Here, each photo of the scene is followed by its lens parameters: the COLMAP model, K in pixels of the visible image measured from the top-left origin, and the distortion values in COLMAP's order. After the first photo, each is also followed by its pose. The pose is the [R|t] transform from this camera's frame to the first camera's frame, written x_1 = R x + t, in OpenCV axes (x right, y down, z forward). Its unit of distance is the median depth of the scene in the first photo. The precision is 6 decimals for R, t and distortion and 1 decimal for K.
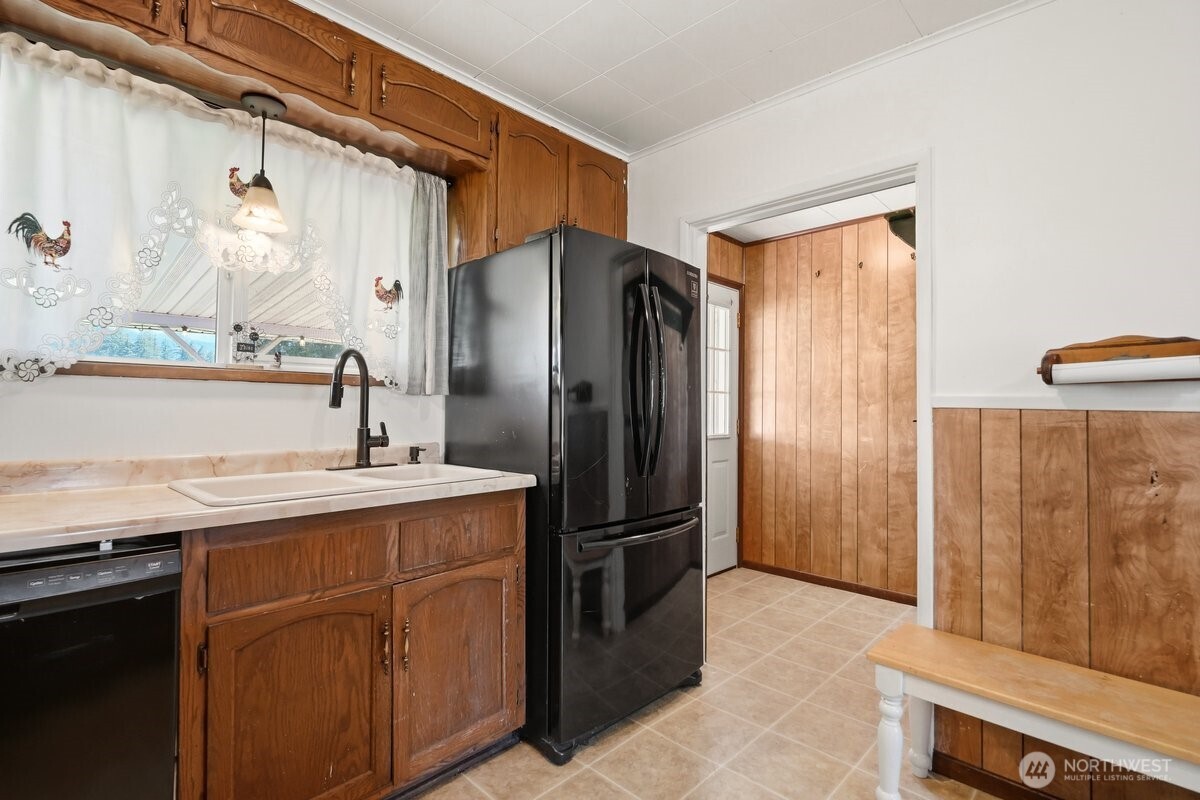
lens RADIAL K [[562.5, 0, 595.8], [0, 562.5, 393.3], [0, 0, 1]] dist [0.001265, -0.005050]
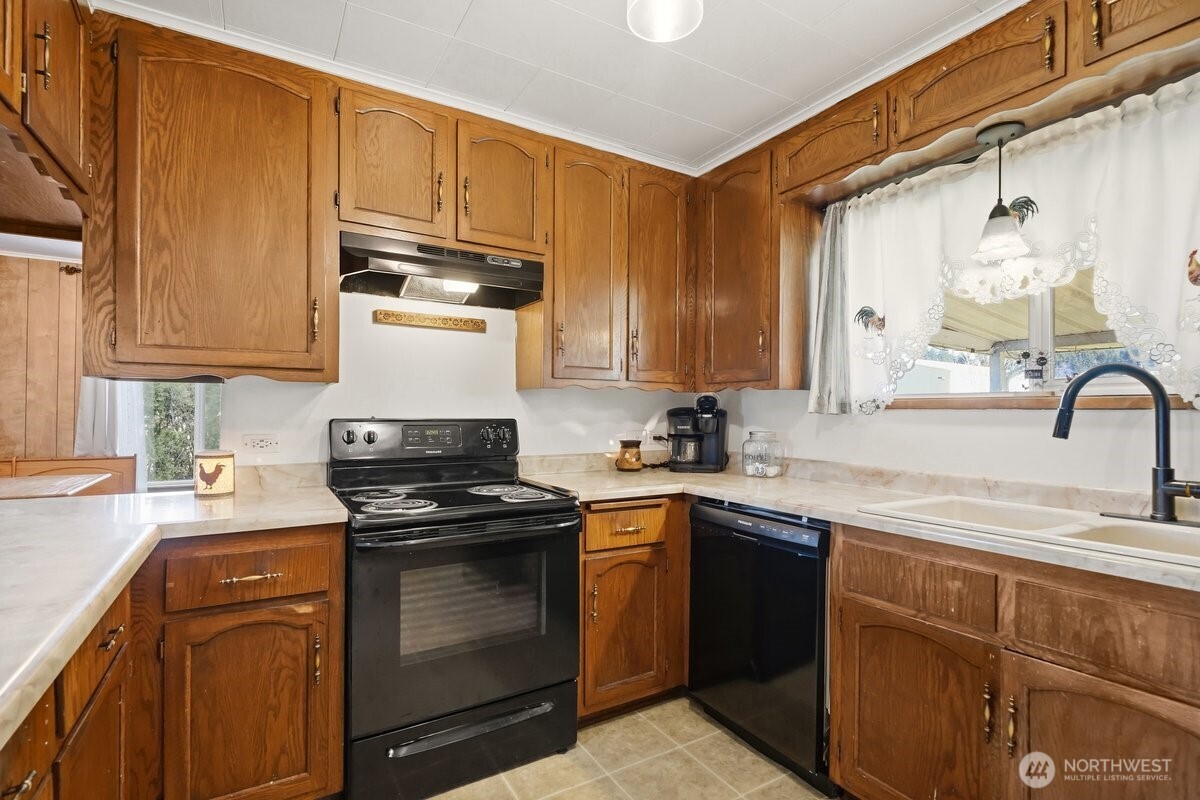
lens RADIAL K [[562.5, 0, 601.9], [0, 562.5, 410.7], [0, 0, 1]] dist [0.001265, -0.005050]
pose [[-0.262850, -0.014436, -0.964729, 0.418403], [0.016095, 0.999683, -0.019344, -0.008619], [0.964703, -0.020612, -0.262534, 0.430009]]
